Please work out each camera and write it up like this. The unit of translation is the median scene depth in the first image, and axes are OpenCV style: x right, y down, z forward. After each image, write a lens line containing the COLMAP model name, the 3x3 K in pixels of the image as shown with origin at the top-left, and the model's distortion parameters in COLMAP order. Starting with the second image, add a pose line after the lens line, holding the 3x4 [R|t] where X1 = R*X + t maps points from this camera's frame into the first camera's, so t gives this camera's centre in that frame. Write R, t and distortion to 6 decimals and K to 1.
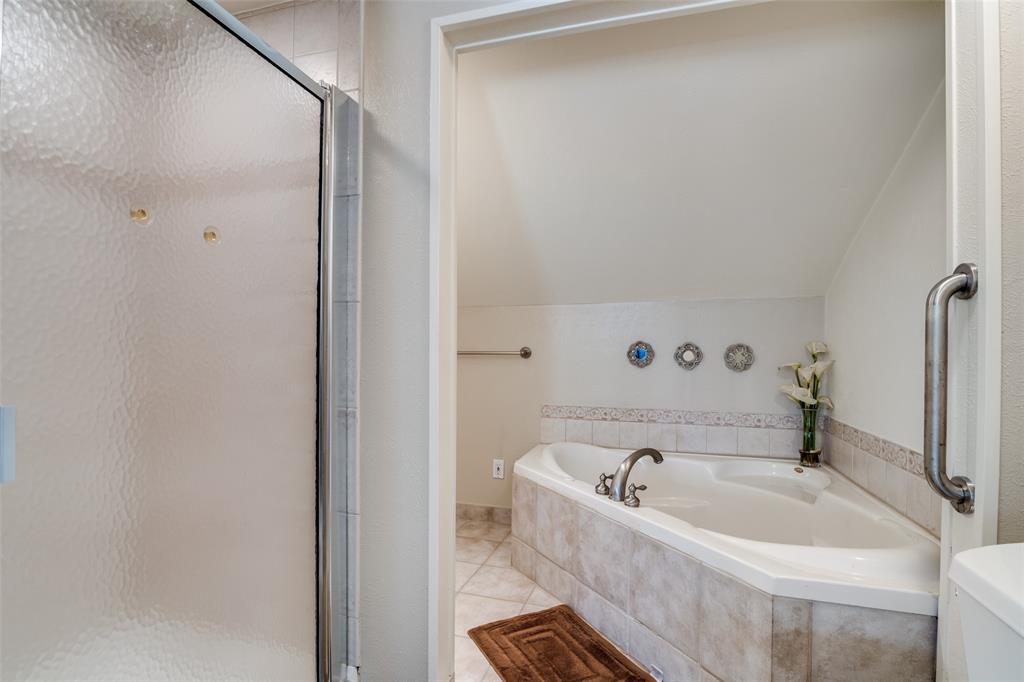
lens RADIAL K [[481.8, 0, 525.0], [0, 481.8, 341.0], [0, 0, 1]] dist [-0.004171, -0.001083]
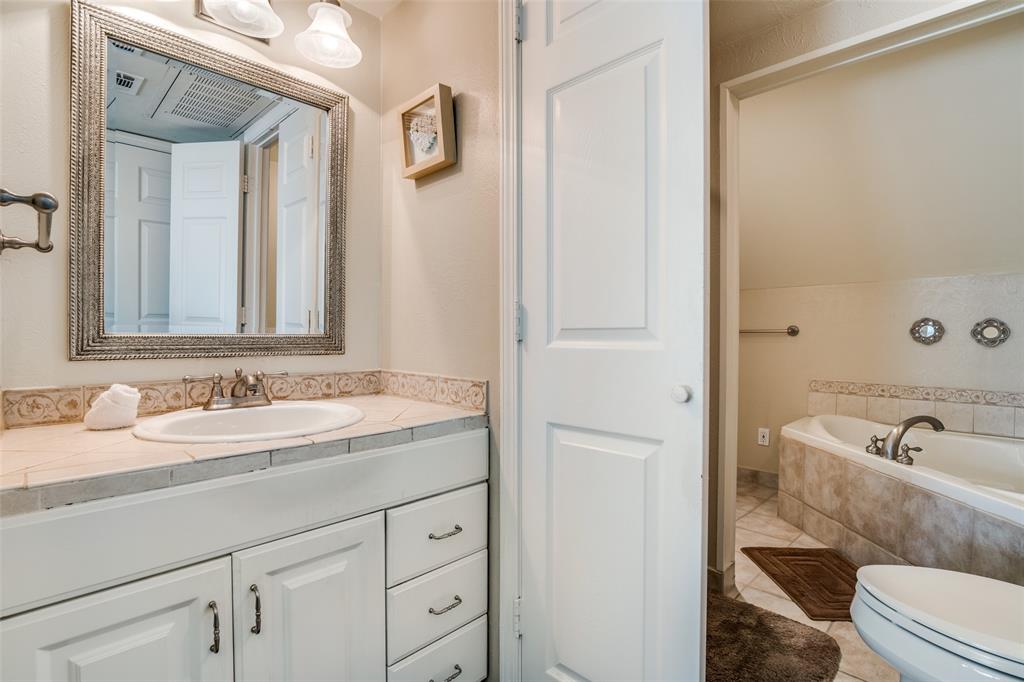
lens RADIAL K [[481.8, 0, 525.0], [0, 481.8, 341.0], [0, 0, 1]] dist [-0.004171, -0.001083]
pose [[0.878870, 0.007447, -0.477002, -0.017871], [0.005570, 0.999650, 0.025869, 0.023293], [0.477028, -0.025393, 0.878521, -0.332353]]
